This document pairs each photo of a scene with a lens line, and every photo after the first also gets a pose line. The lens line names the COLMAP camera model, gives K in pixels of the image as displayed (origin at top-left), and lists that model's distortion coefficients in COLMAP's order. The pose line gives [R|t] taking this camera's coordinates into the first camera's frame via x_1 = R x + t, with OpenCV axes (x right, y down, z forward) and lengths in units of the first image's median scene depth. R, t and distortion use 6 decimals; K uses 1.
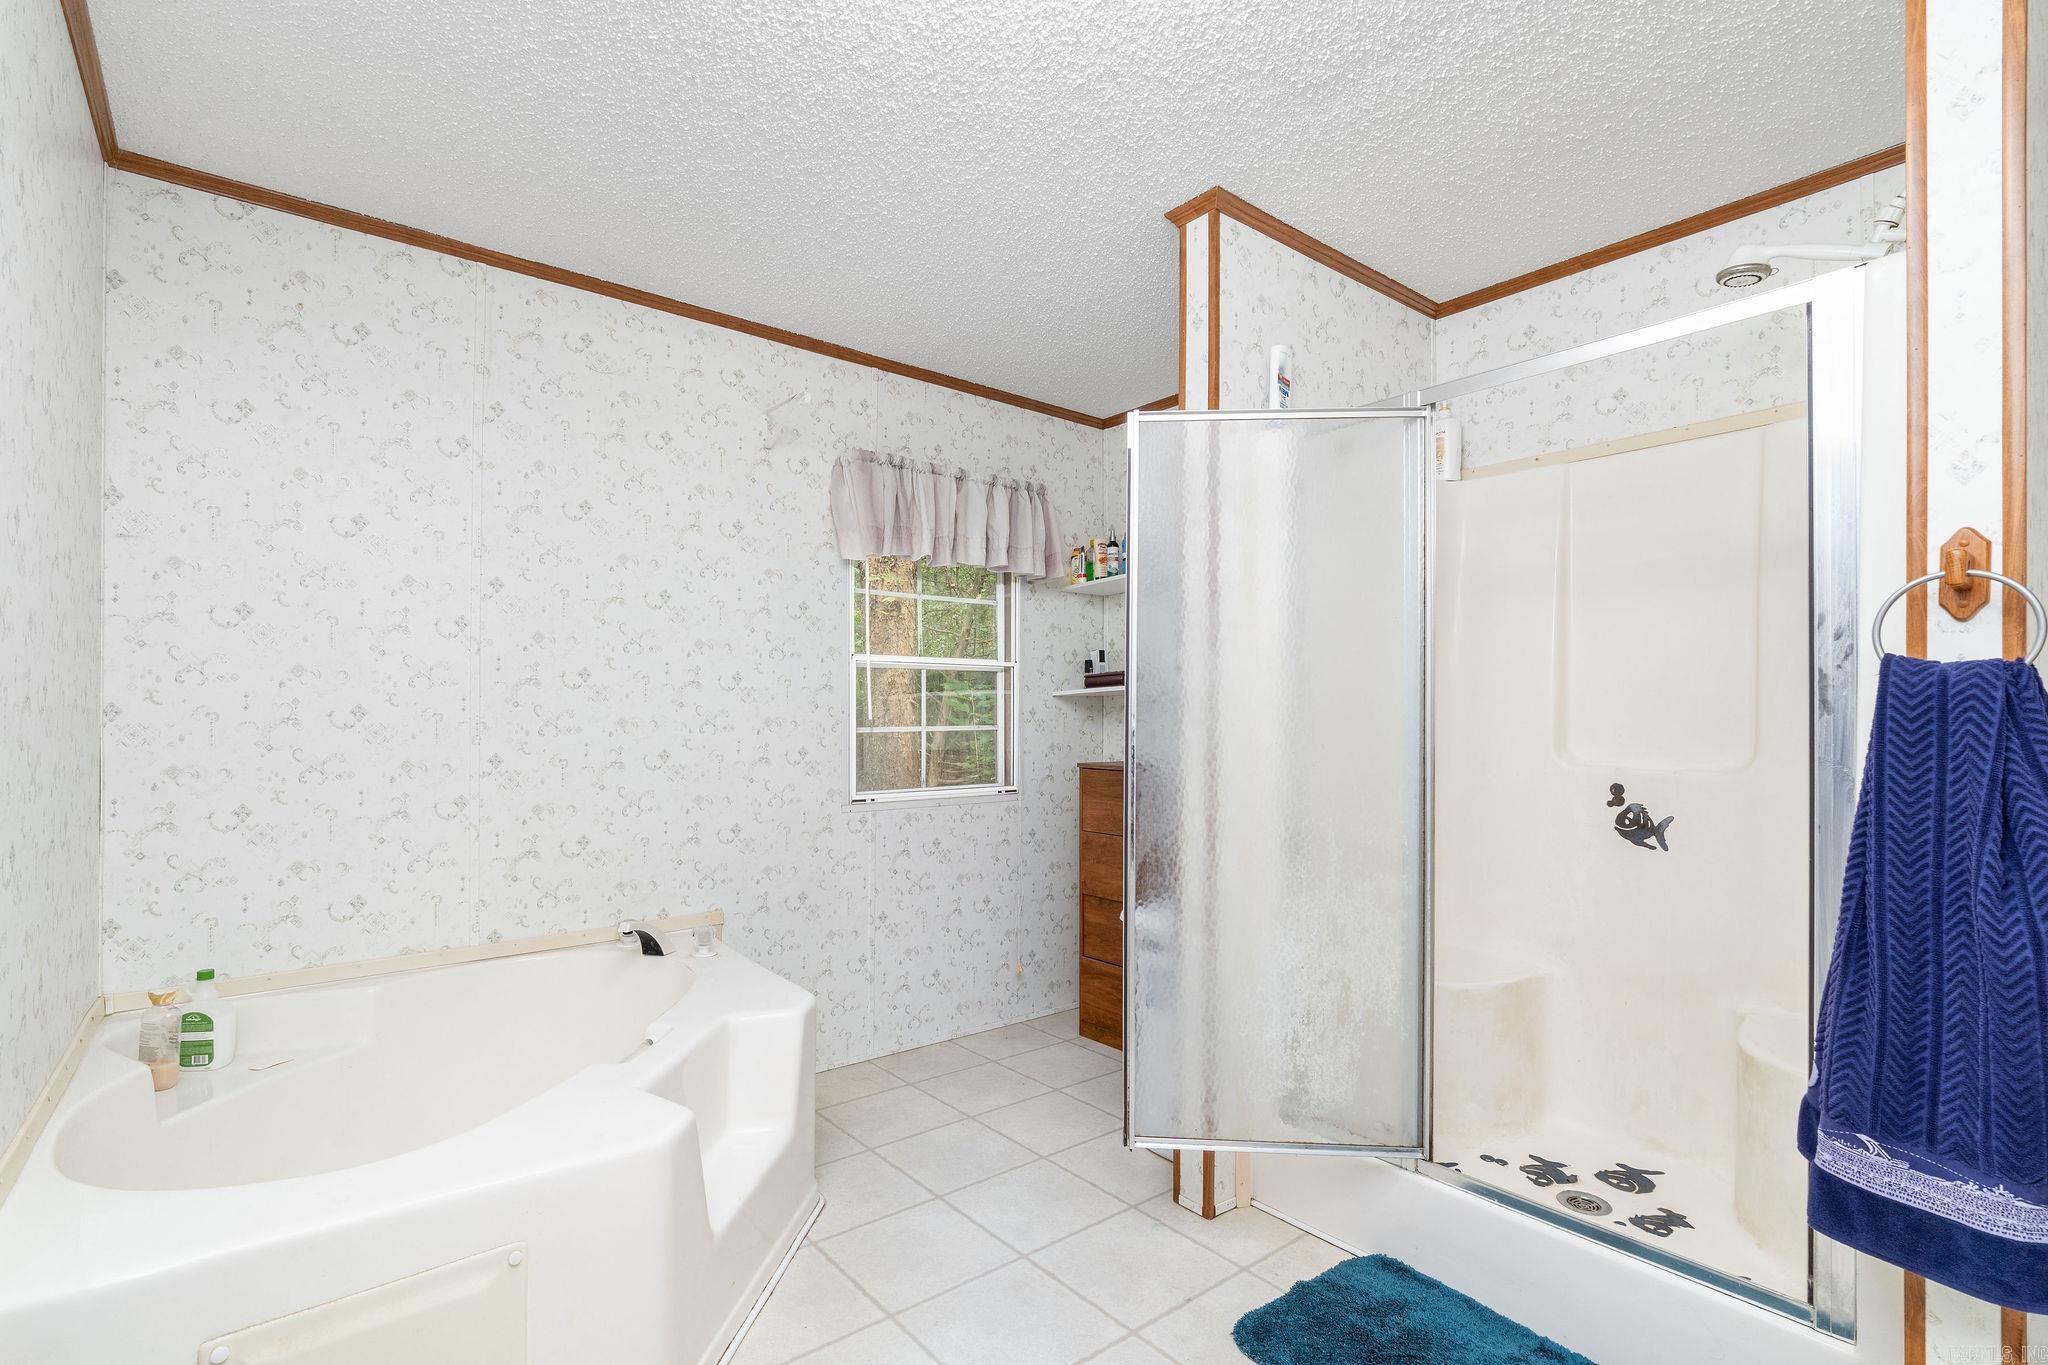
lens RADIAL K [[946.4, 0, 1021.0], [0, 946.4, 700.5], [0, 0, 1]] dist [-0.011115, 0.002532]
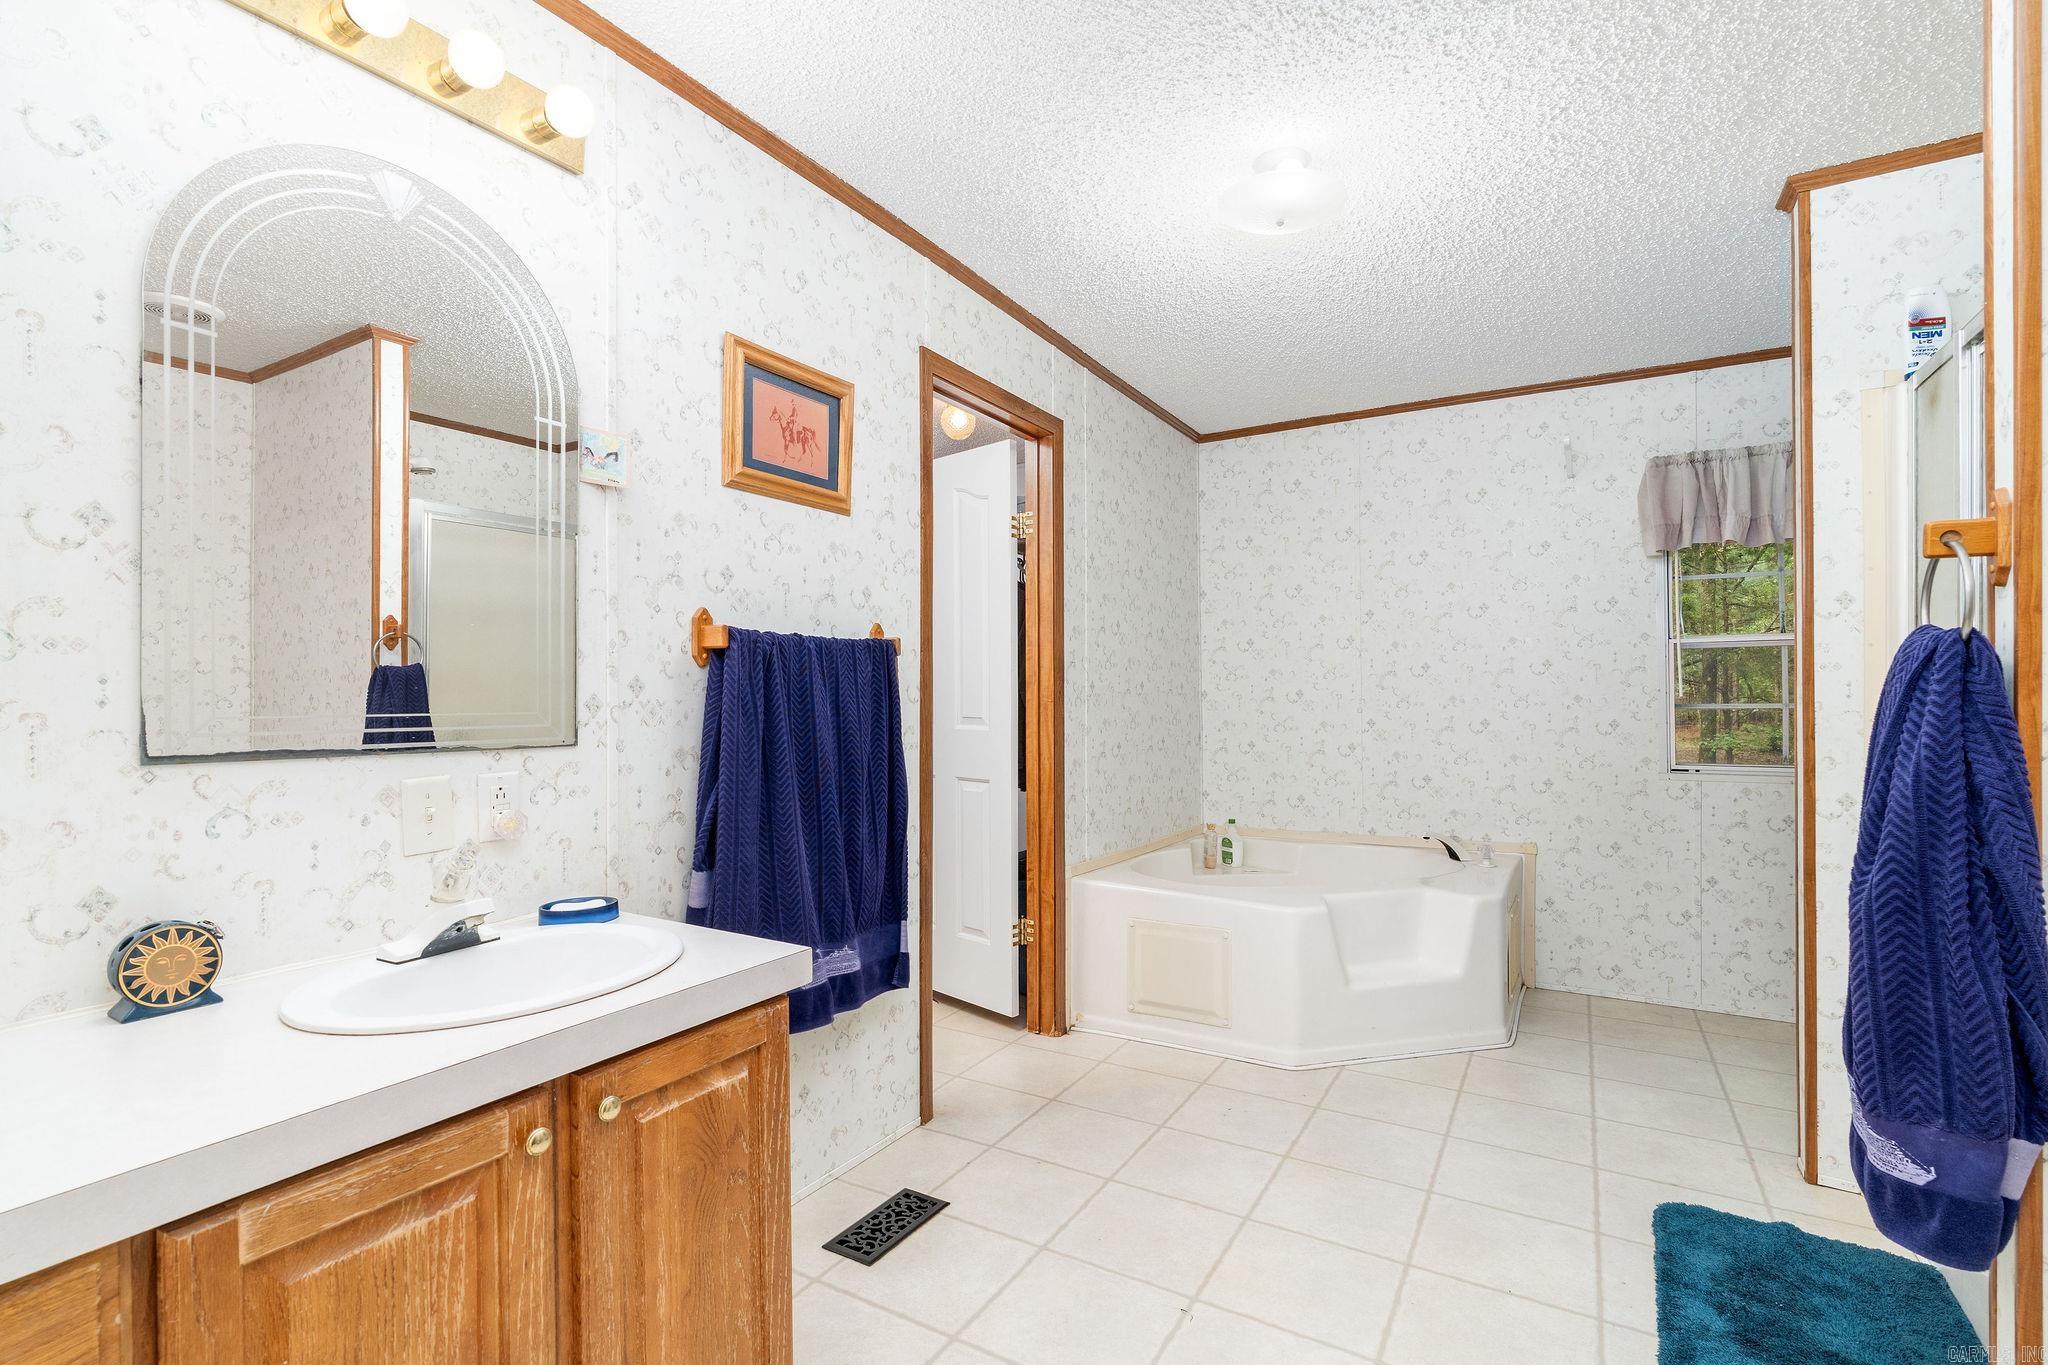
lens RADIAL K [[946.4, 0, 1026.7], [0, 946.4, 691.6], [0, 0, 1]] dist [-0.011115, 0.002532]
pose [[0.354689, -0.008731, -0.934944, 0.743760], [0.019348, 0.999811, -0.001996, 0.001741], [0.934784, -0.017382, 0.354791, -0.126786]]
